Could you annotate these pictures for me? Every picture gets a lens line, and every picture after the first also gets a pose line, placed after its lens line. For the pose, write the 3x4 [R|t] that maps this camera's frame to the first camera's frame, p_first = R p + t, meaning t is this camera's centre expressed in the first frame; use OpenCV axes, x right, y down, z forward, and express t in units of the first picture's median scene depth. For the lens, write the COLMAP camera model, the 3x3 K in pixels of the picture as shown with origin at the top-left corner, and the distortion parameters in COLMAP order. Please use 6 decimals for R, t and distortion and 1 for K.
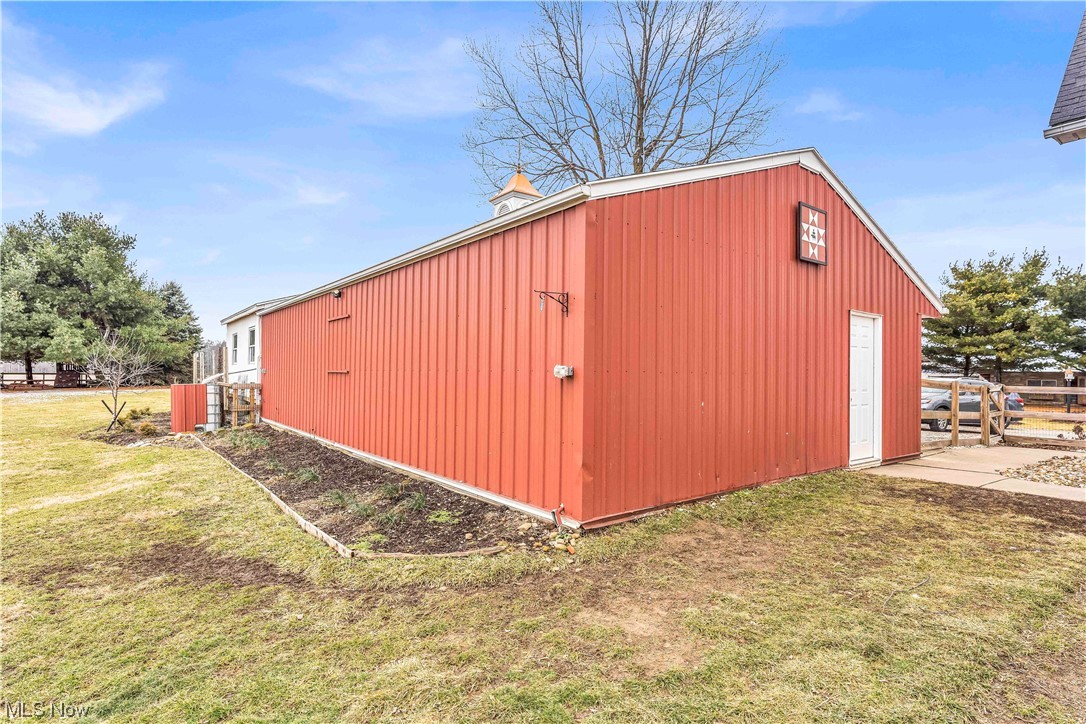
lens RADIAL K [[569.7, 0, 543.0], [0, 569.7, 362.0], [0, 0, 1]] dist [0.000027, 0.000003]
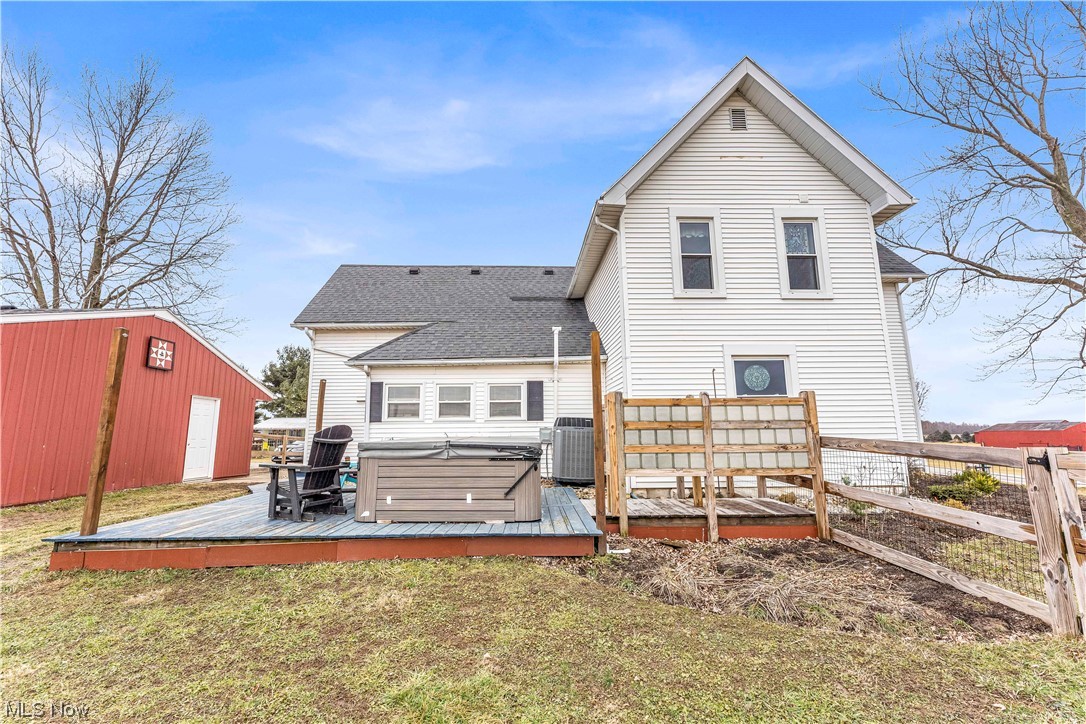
lens RADIAL K [[430.4, 0, 544.0], [0, 430.4, 381.3], [0, 0, 1]] dist [0.000072, 0.000012]
pose [[0.595896, 0.085774, 0.798468, 0.031204], [-0.012974, 0.995178, -0.097224, -0.004324], [-0.802957, 0.047576, 0.594135, -0.251600]]
